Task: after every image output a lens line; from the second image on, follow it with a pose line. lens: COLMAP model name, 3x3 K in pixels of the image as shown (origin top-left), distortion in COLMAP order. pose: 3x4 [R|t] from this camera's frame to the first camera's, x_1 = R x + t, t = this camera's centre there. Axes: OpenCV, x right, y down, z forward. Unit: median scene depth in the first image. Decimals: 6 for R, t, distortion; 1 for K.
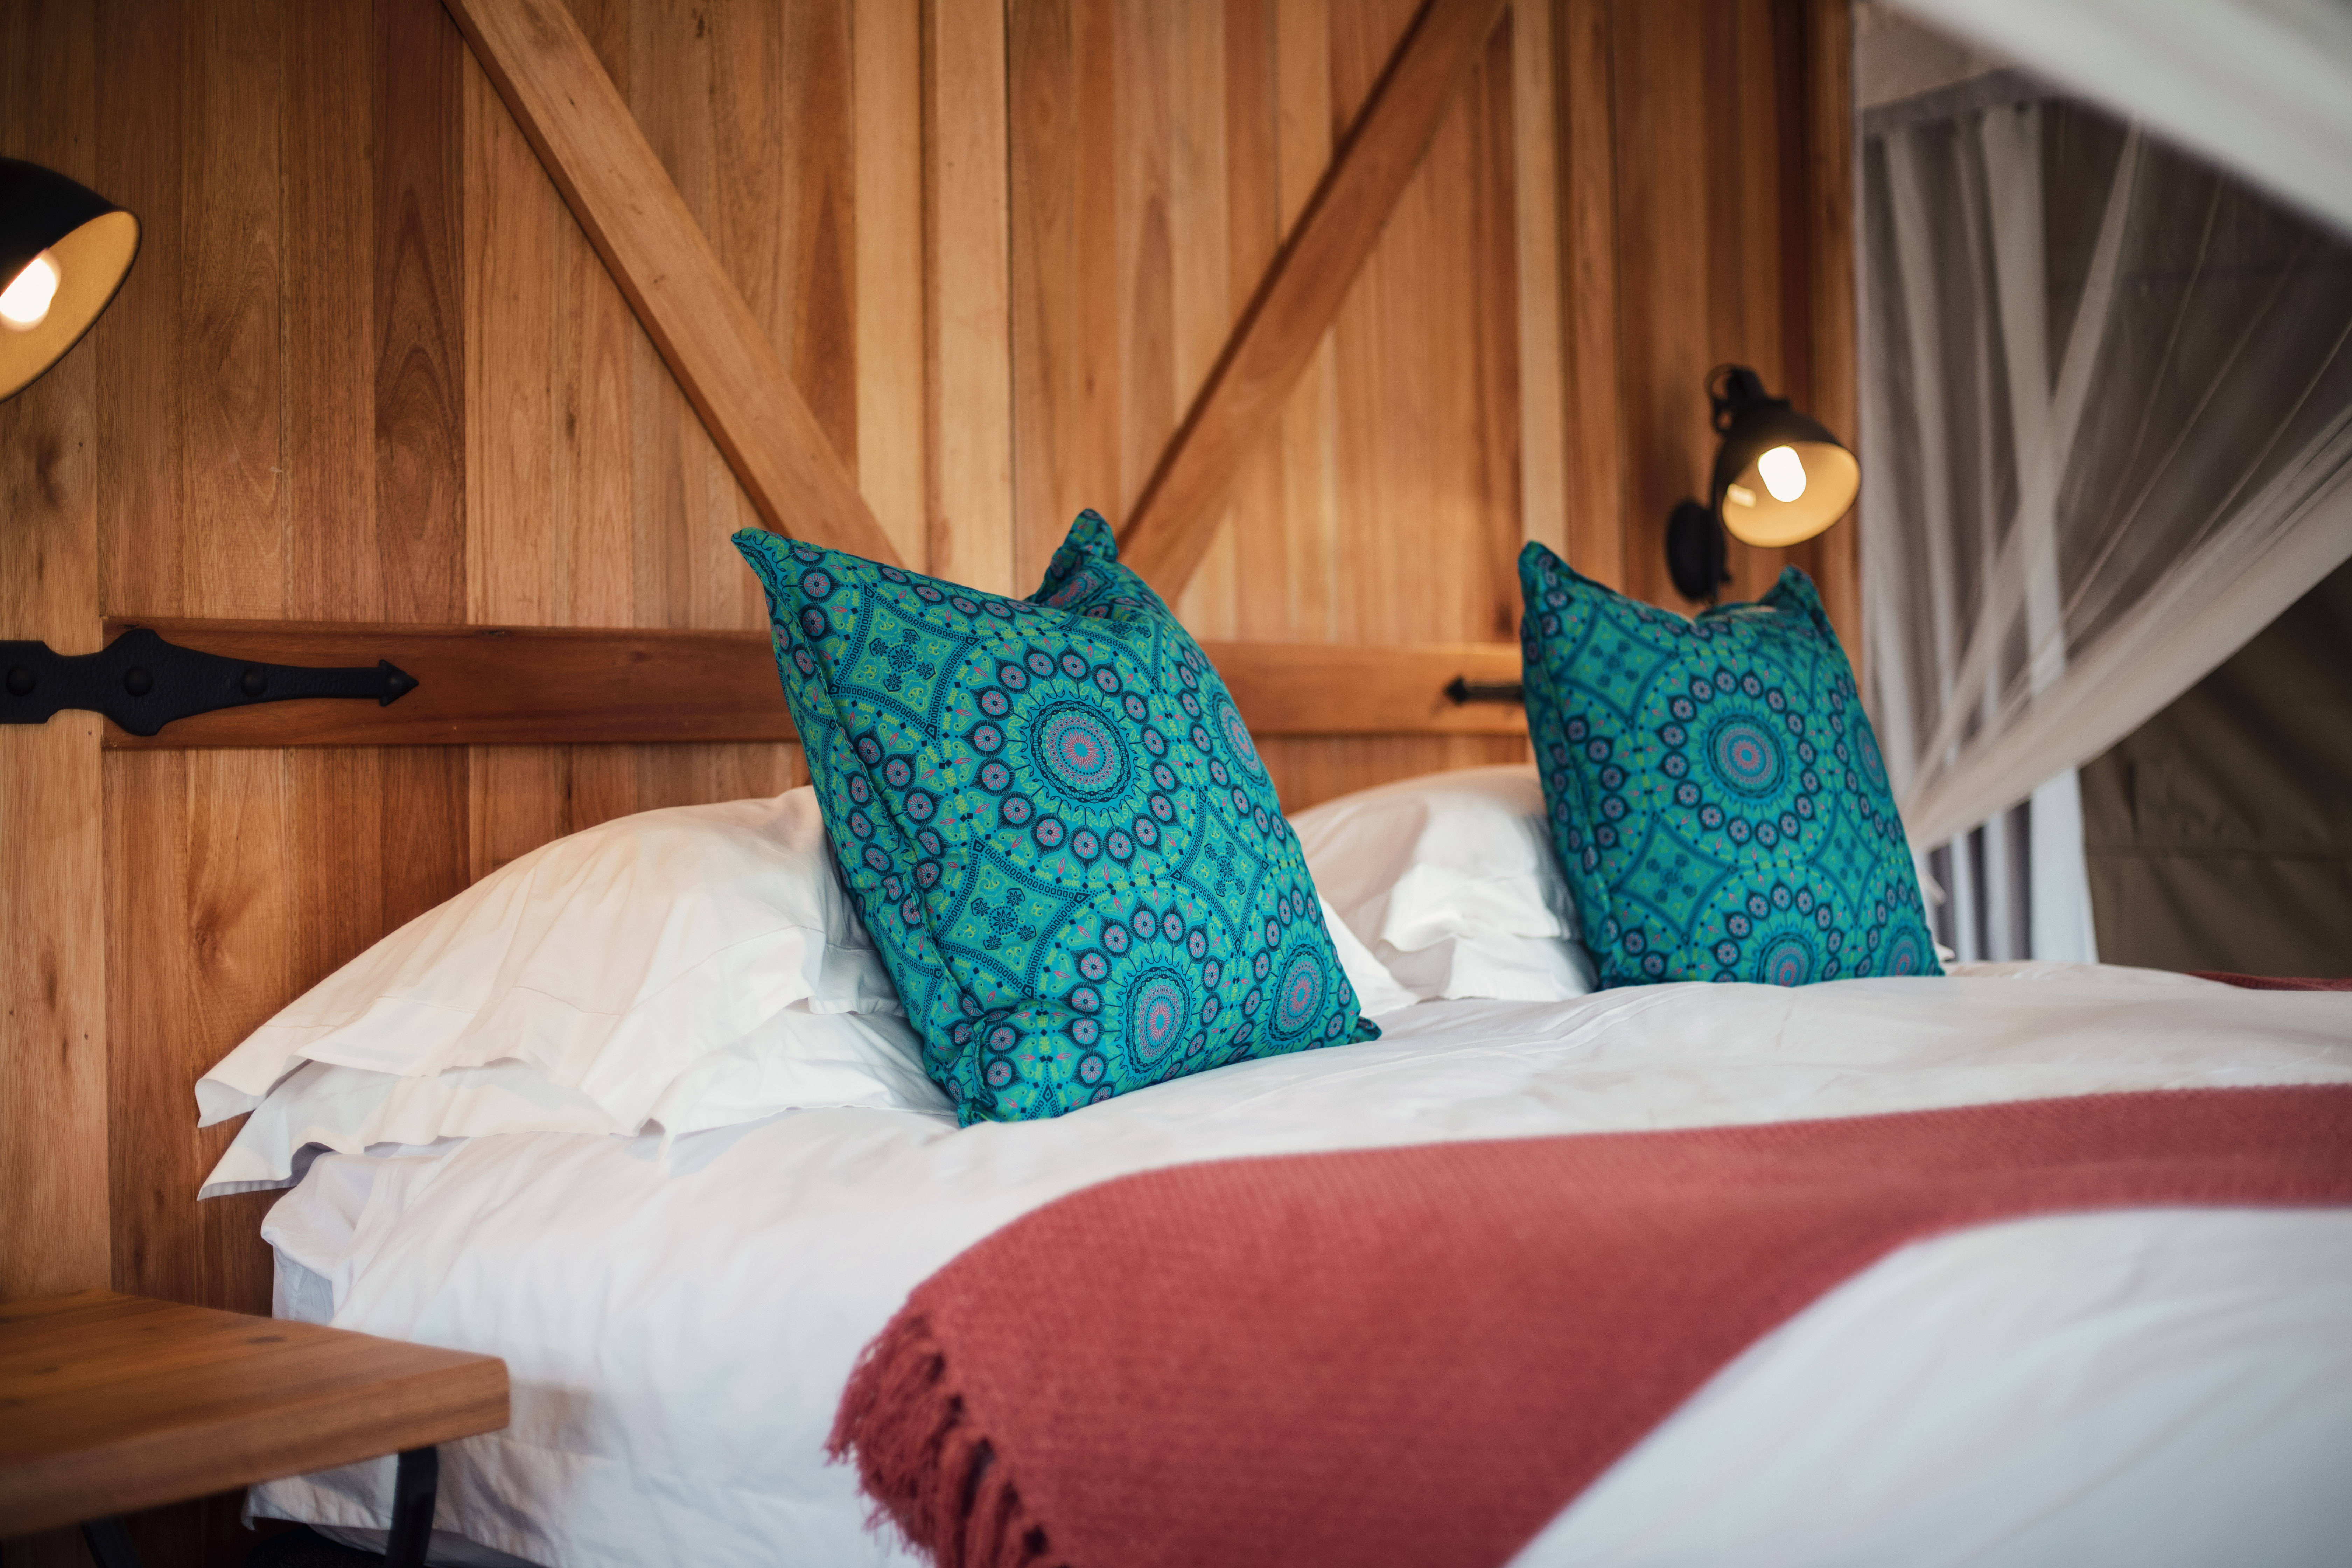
lens RADIAL K [[3344.9, 0, 1176.0], [0, 3344.9, 784.0], [0, 0, 1]] dist [-0.197189, 0.368899]
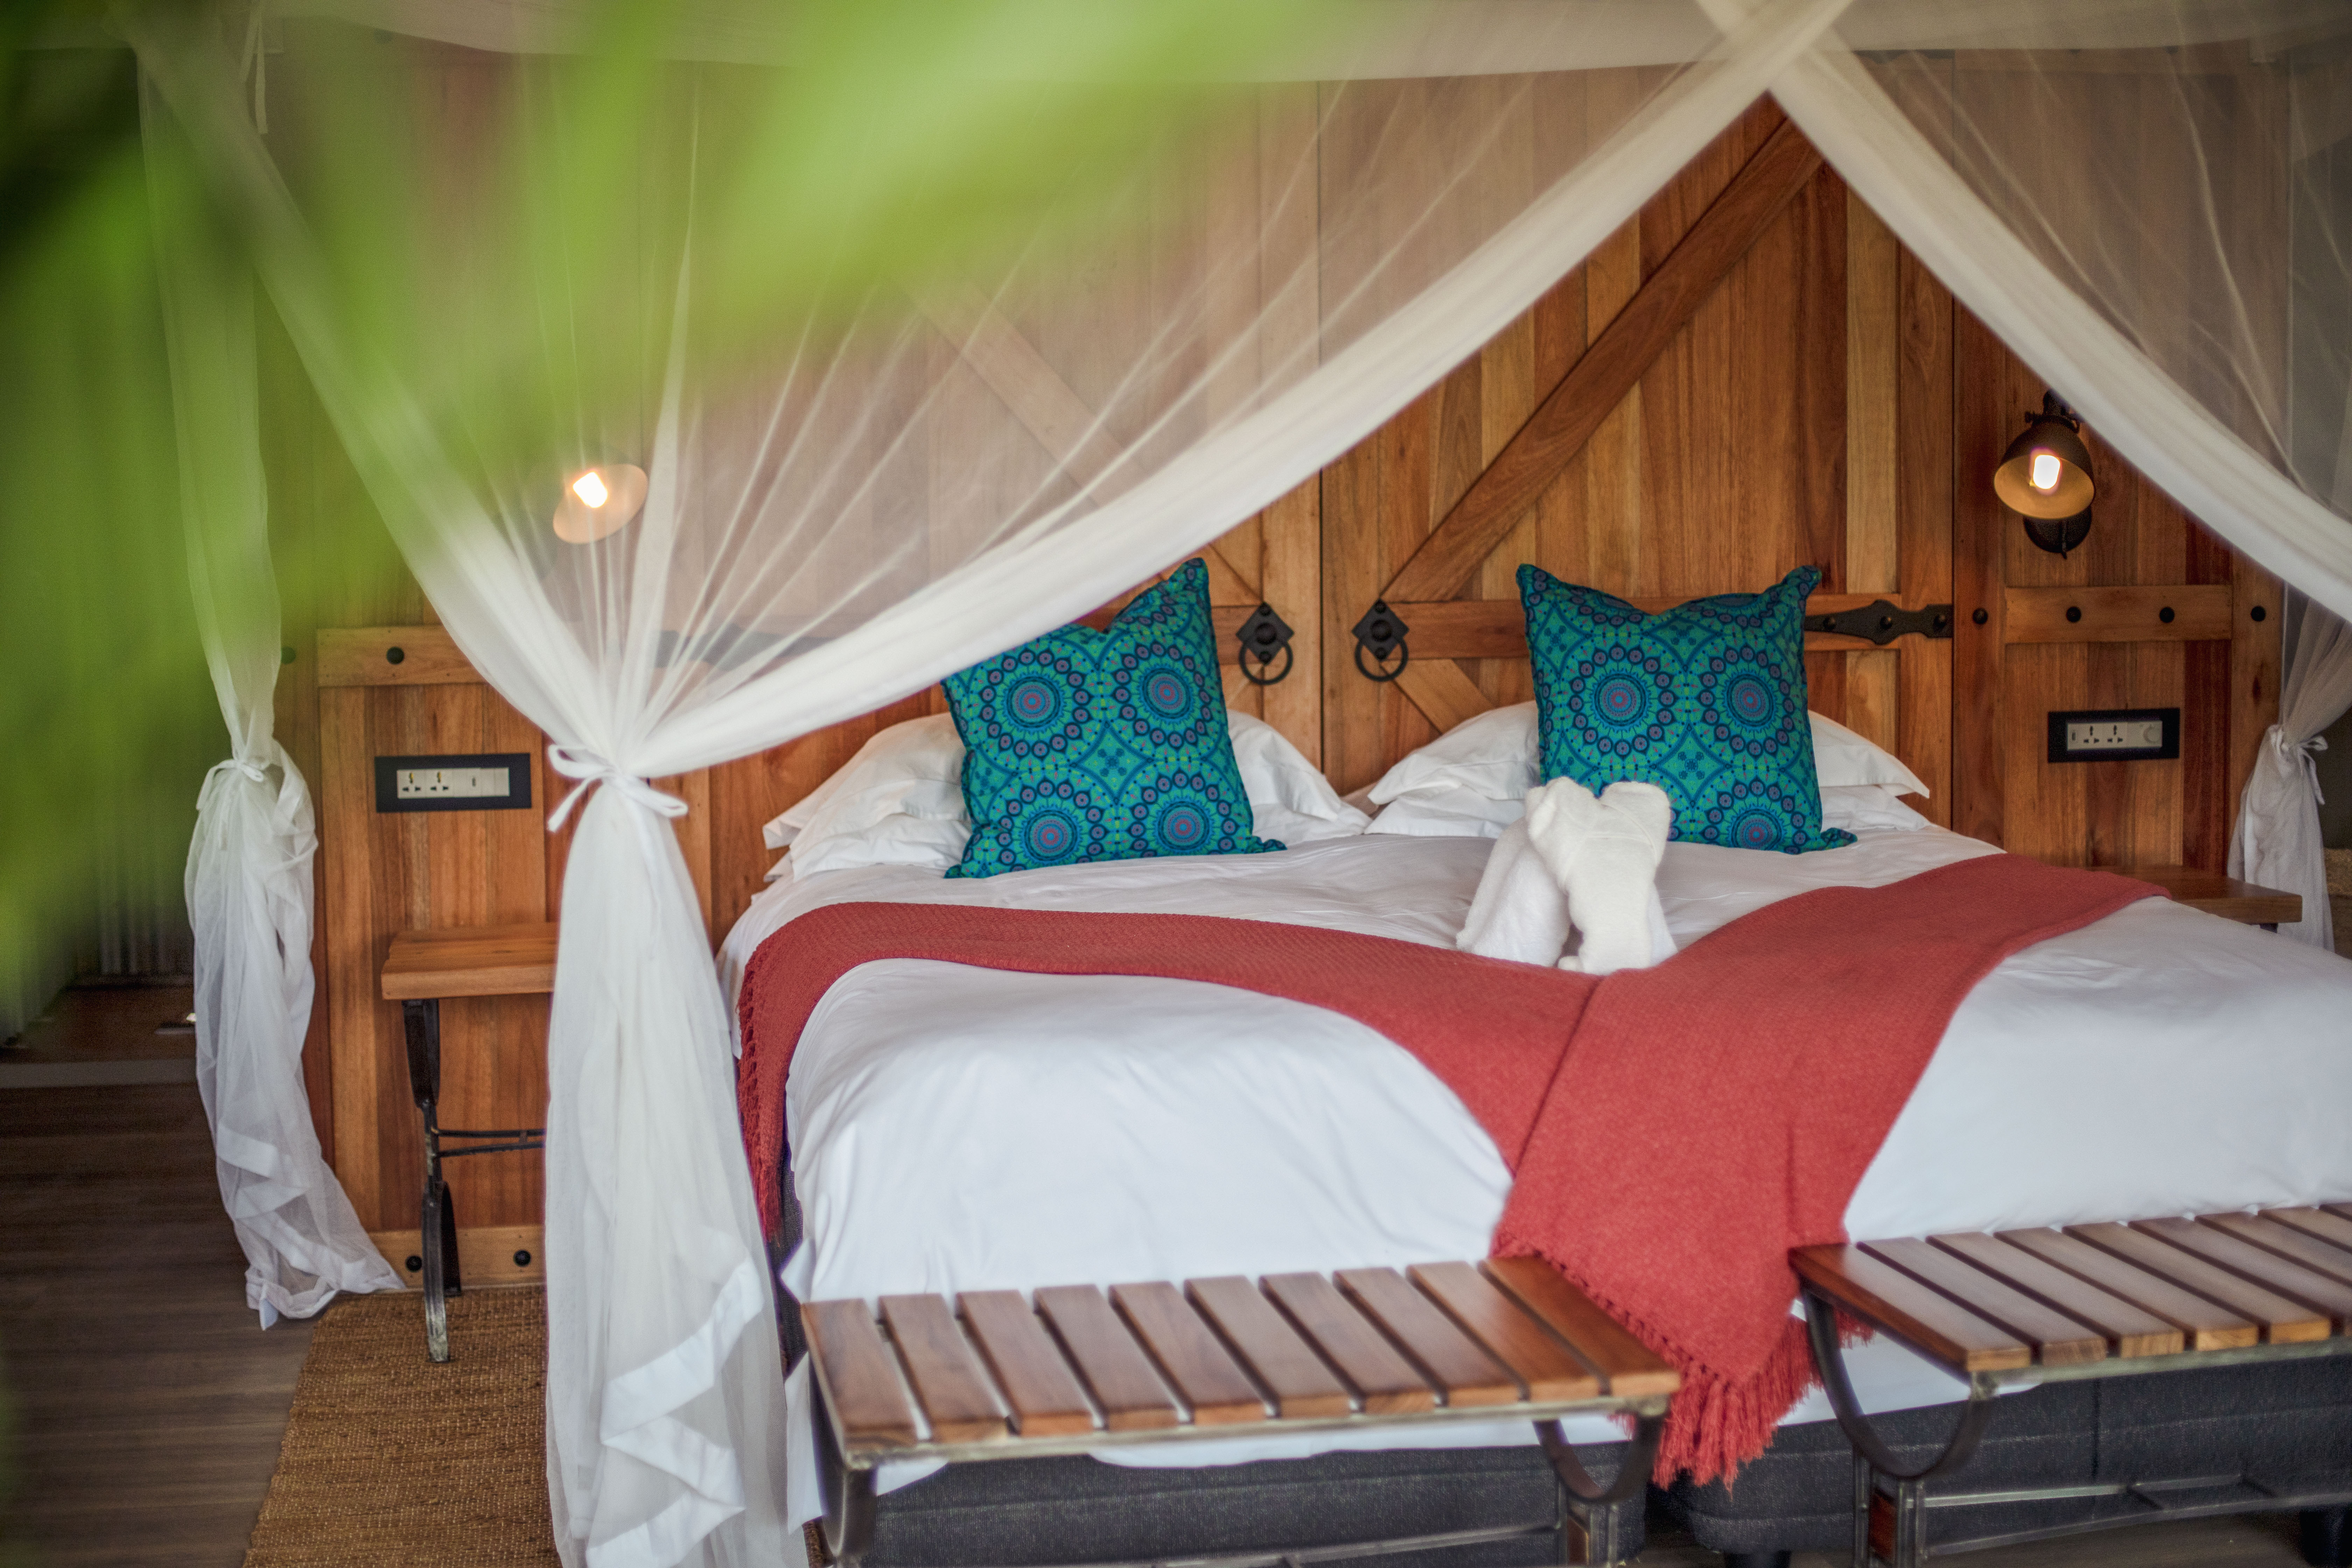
lens RADIAL K [[3344.9, 0, 1176.0], [0, 3344.9, 784.0], [0, 0, 1]] dist [-0.197189, 0.368899]
pose [[0.742510, 0.071561, -0.666001, 1.279003], [-0.005601, 0.994905, 0.100658, -0.151757], [0.669811, -0.071009, 0.739128, -0.422285]]
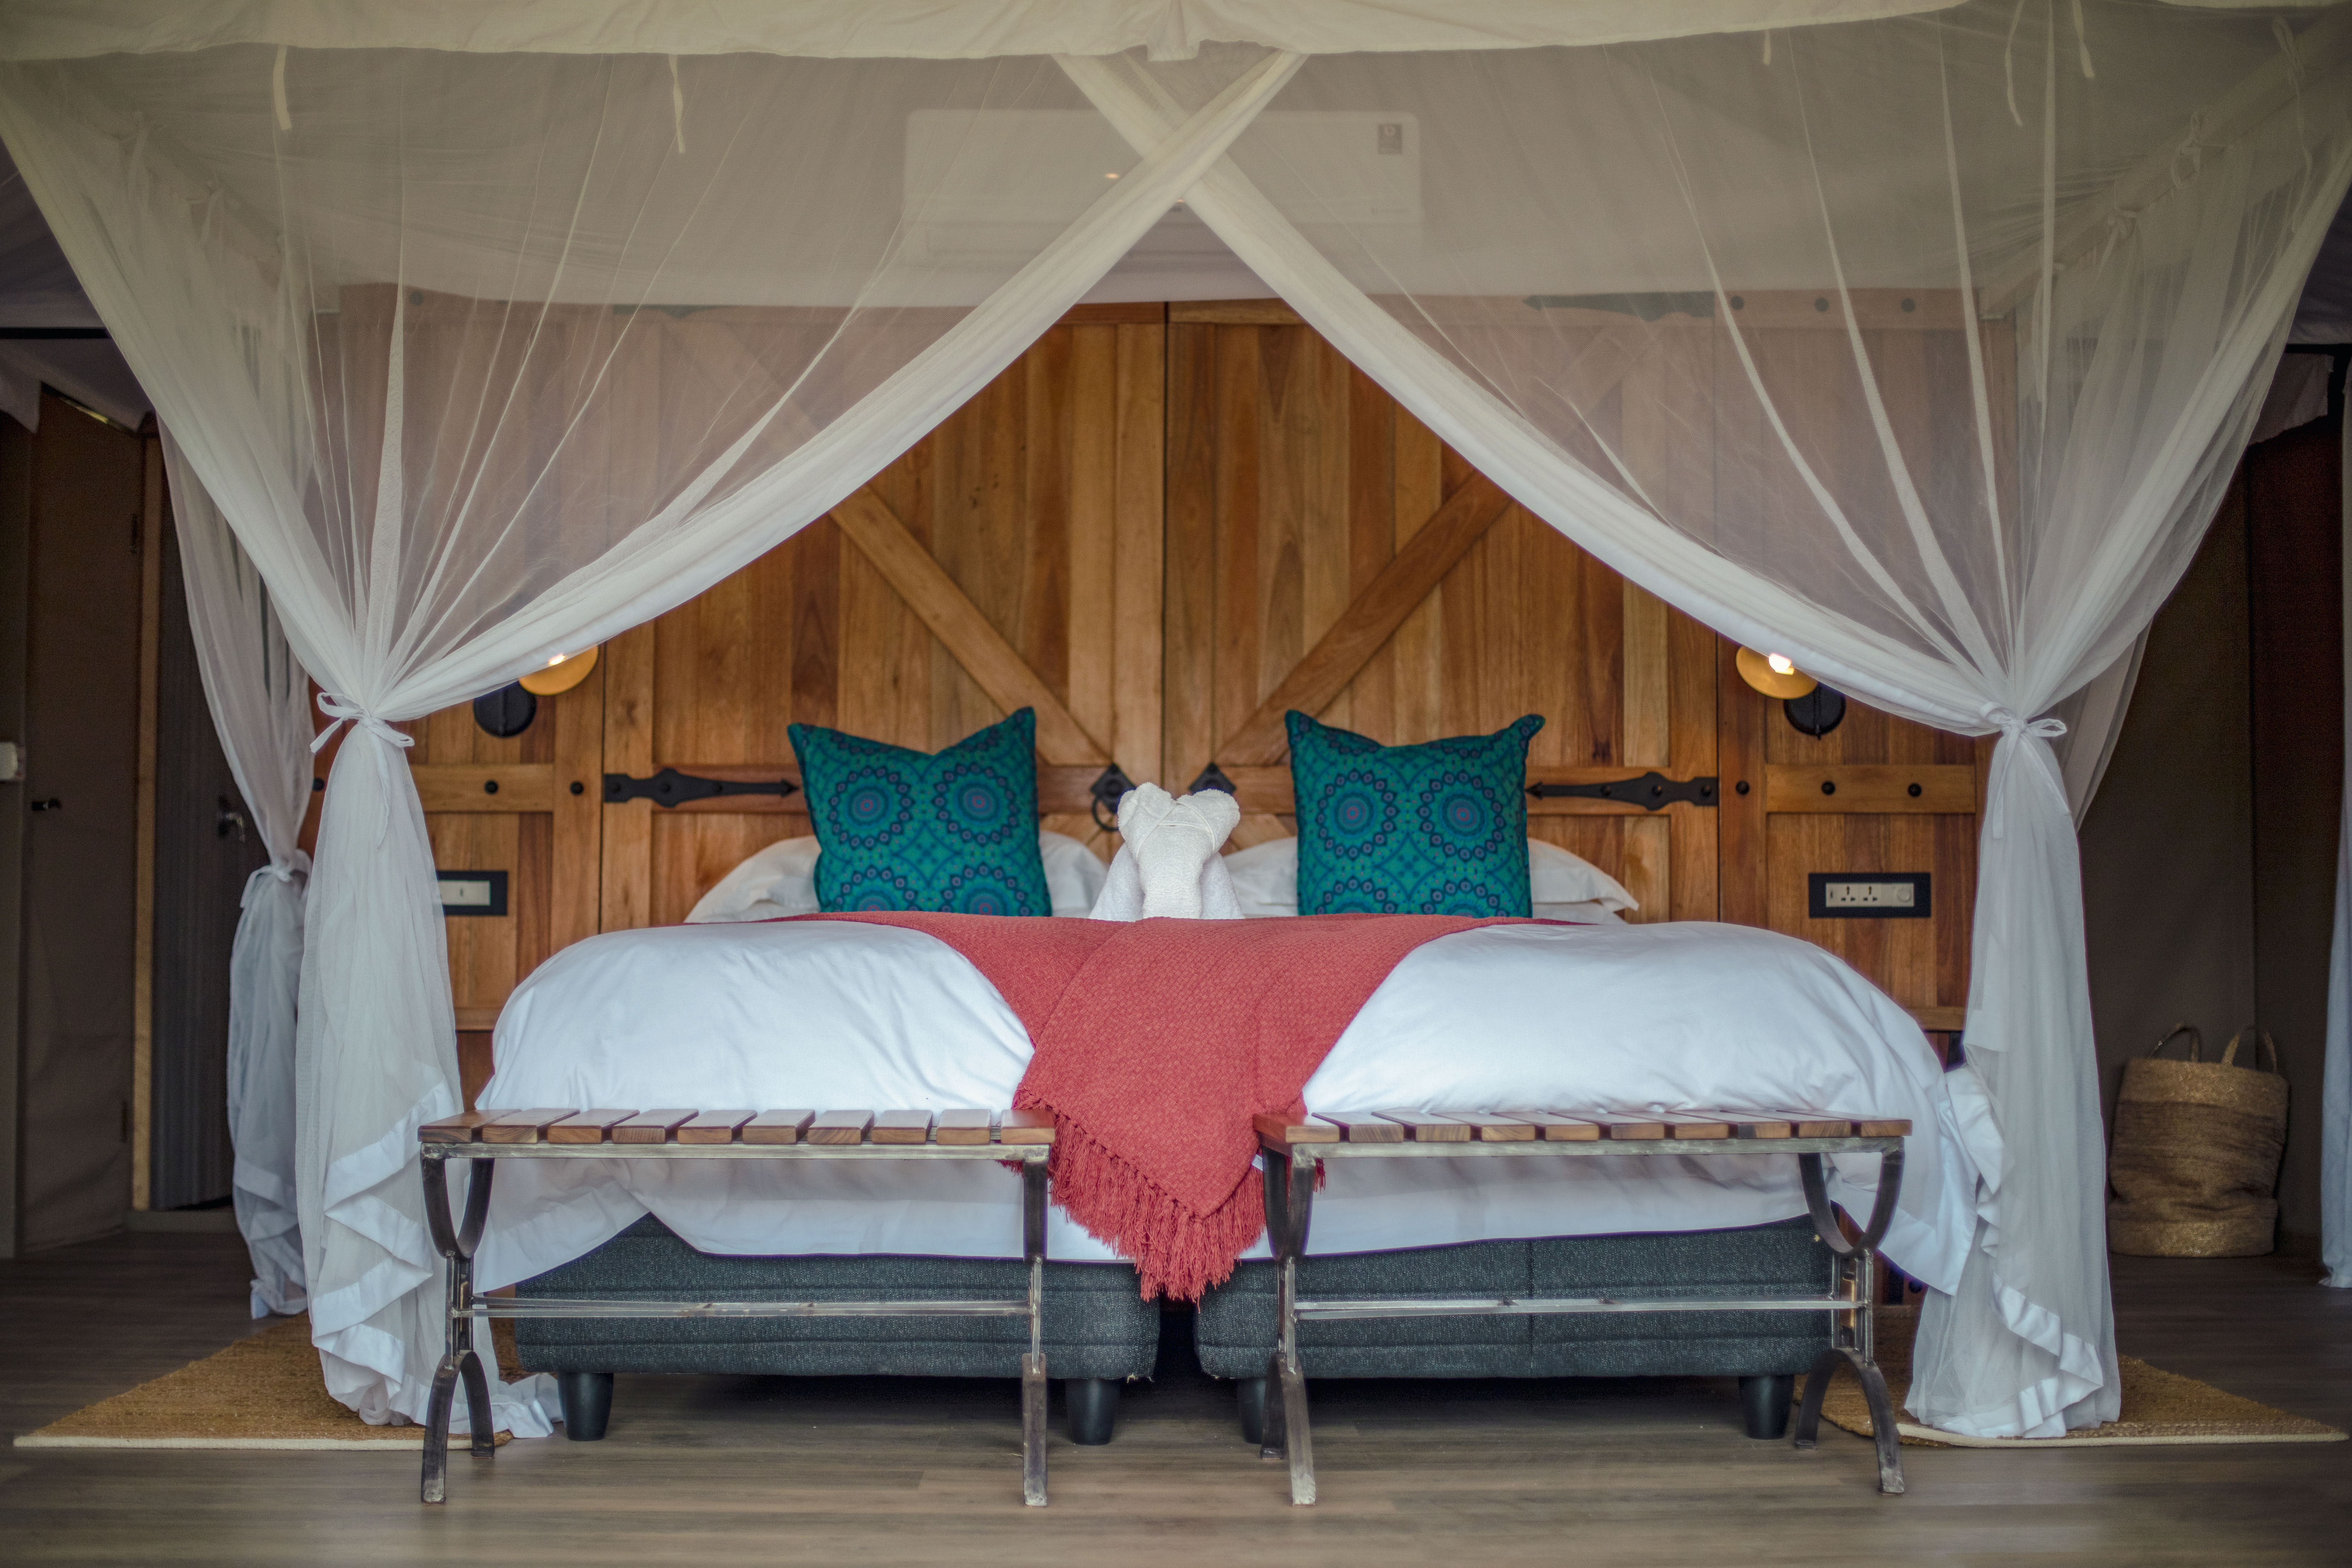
lens RADIAL K [[3344.7, 0, 1176.0], [0, 3344.7, 784.0], [0, 0, 1]] dist [-0.197189, 0.368899]
pose [[0.645749, -0.027040, -0.763071, 1.866619], [-0.020243, 0.998415, -0.052510, 0.092611], [0.763281, 0.049355, 0.644179, -0.413759]]
